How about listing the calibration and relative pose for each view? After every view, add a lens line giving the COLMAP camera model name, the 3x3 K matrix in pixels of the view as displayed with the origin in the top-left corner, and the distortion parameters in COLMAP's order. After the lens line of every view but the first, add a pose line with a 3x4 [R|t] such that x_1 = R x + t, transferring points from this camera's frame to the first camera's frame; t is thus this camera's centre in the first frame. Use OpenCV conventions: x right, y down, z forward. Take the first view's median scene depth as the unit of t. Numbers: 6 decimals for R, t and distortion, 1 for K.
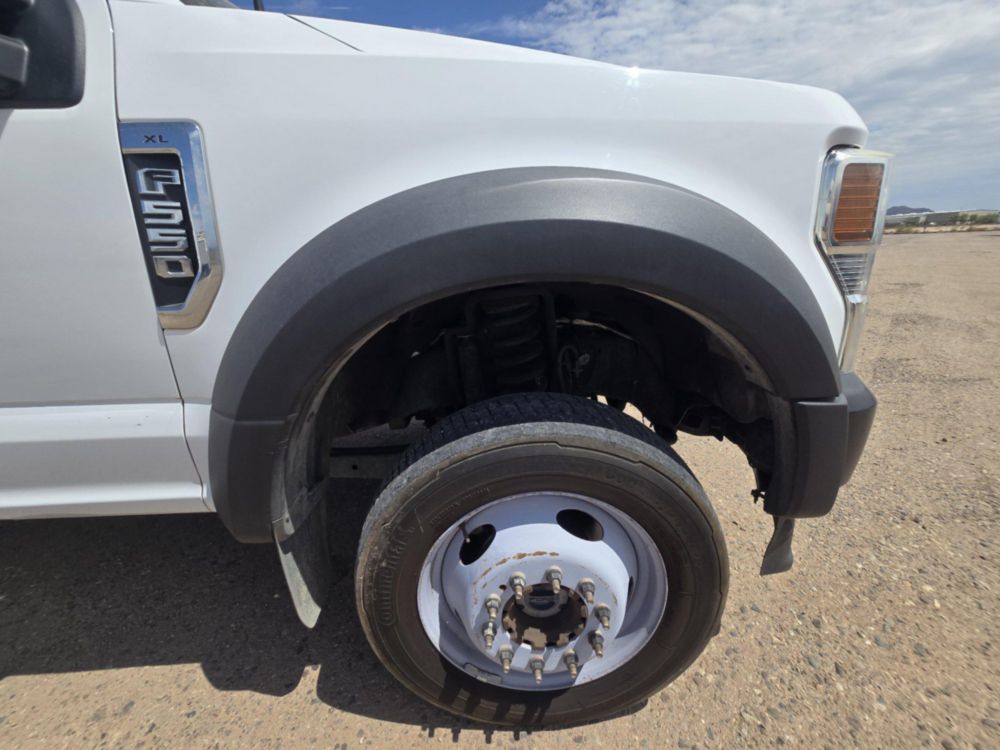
lens RADIAL K [[412.9, 0, 501.3], [0, 412.9, 373.1], [0, 0, 1]] dist [-0.001601, 0.000362]
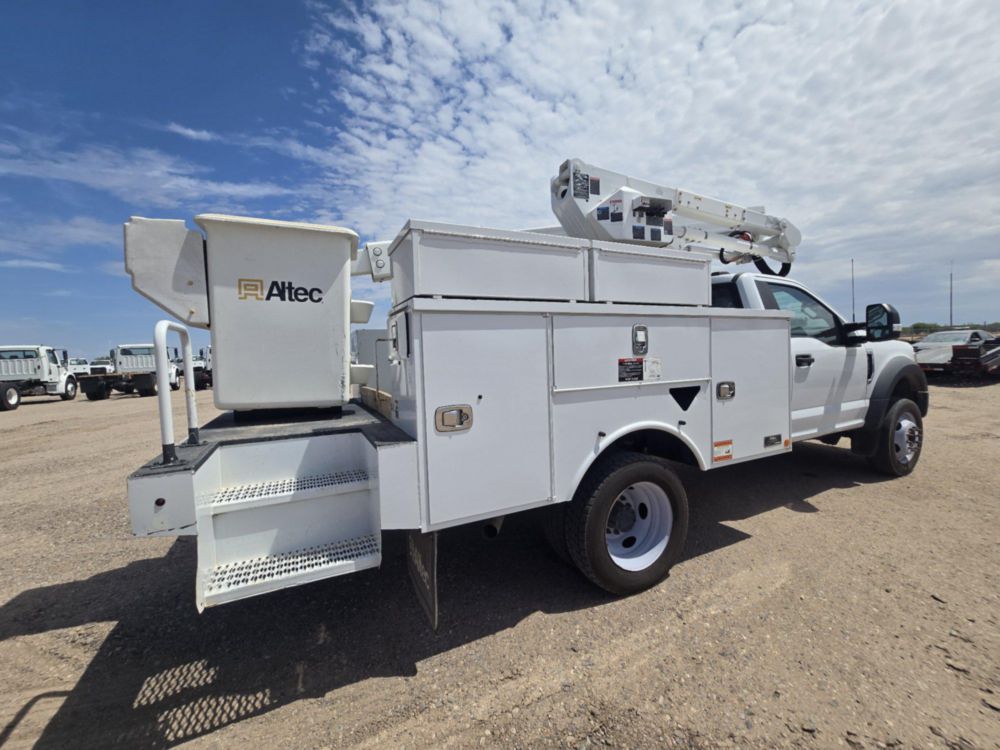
lens RADIAL K [[414.4, 0, 501.2], [0, 414.4, 370.8], [0, 0, 1]] dist [0.000499, -0.001047]
pose [[0.895284, -0.021263, 0.444988, -6.073404], [0.144839, 0.958488, -0.245606, 0.294714], [-0.421293, 0.284338, 0.861199, -1.353372]]
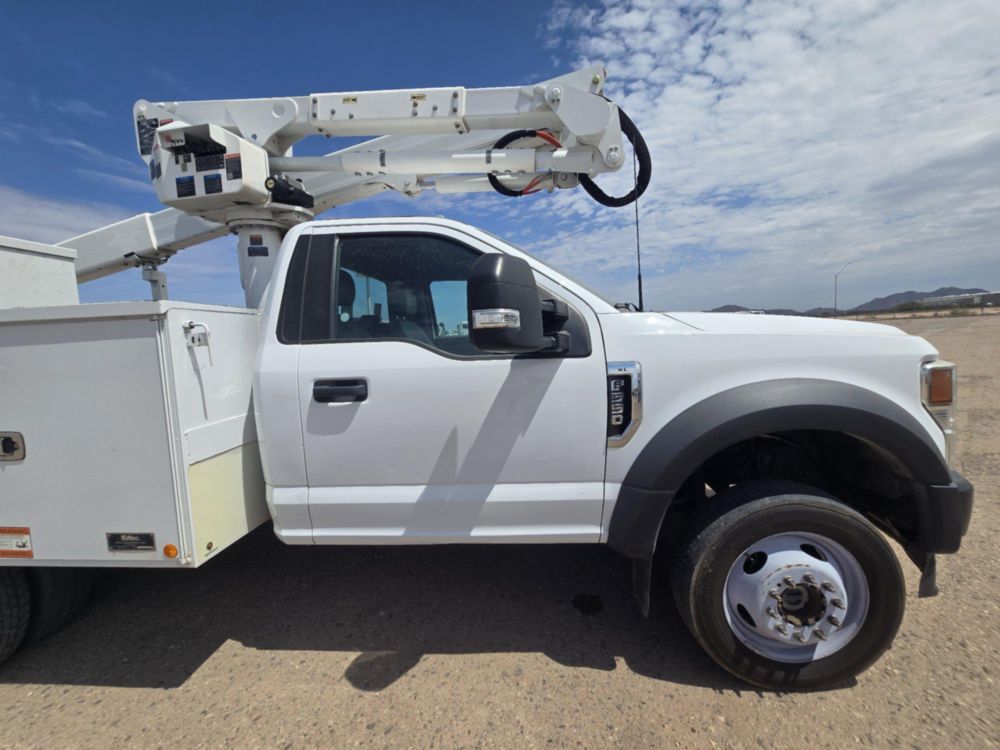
lens RADIAL K [[411.5, 0, 500.7], [0, 411.5, 372.3], [0, 0, 1]] dist [0.002082, -0.000598]
pose [[0.995840, -0.012257, -0.090286, -0.969552], [-0.006848, 0.978039, -0.208309, -0.030619], [0.090856, 0.208061, 0.973887, -1.037918]]
